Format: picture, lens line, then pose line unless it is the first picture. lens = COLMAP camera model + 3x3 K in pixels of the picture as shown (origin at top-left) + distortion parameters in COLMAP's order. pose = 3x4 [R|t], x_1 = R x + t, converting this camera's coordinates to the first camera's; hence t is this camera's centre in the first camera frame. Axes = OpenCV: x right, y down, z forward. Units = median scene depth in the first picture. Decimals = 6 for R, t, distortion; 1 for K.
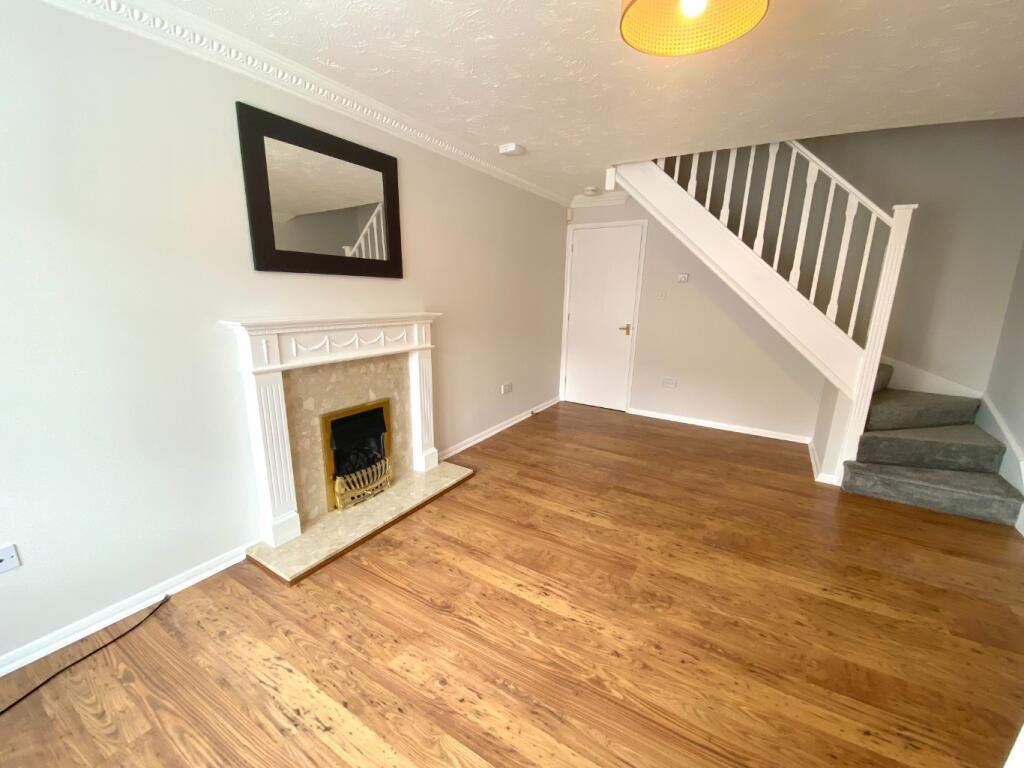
lens RADIAL K [[416.0, 0, 514.1], [0, 416.0, 391.0], [0, 0, 1]] dist [0.017996, -0.021679]
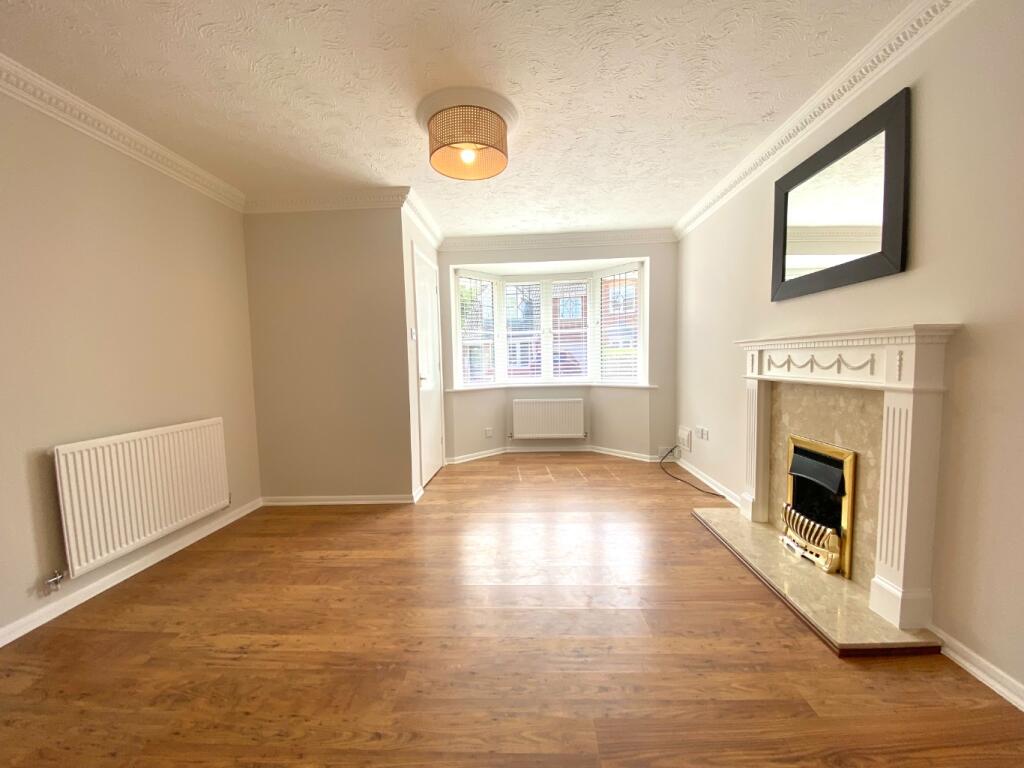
lens RADIAL K [[416.0, 0, 514.1], [0, 416.0, 391.0], [0, 0, 1]] dist [0.017996, -0.021679]
pose [[-0.873426, 0.036134, -0.485614, 0.621359], [-0.108684, 0.957622, 0.266736, -0.243901], [0.474673, 0.285753, -0.832485, 1.535877]]
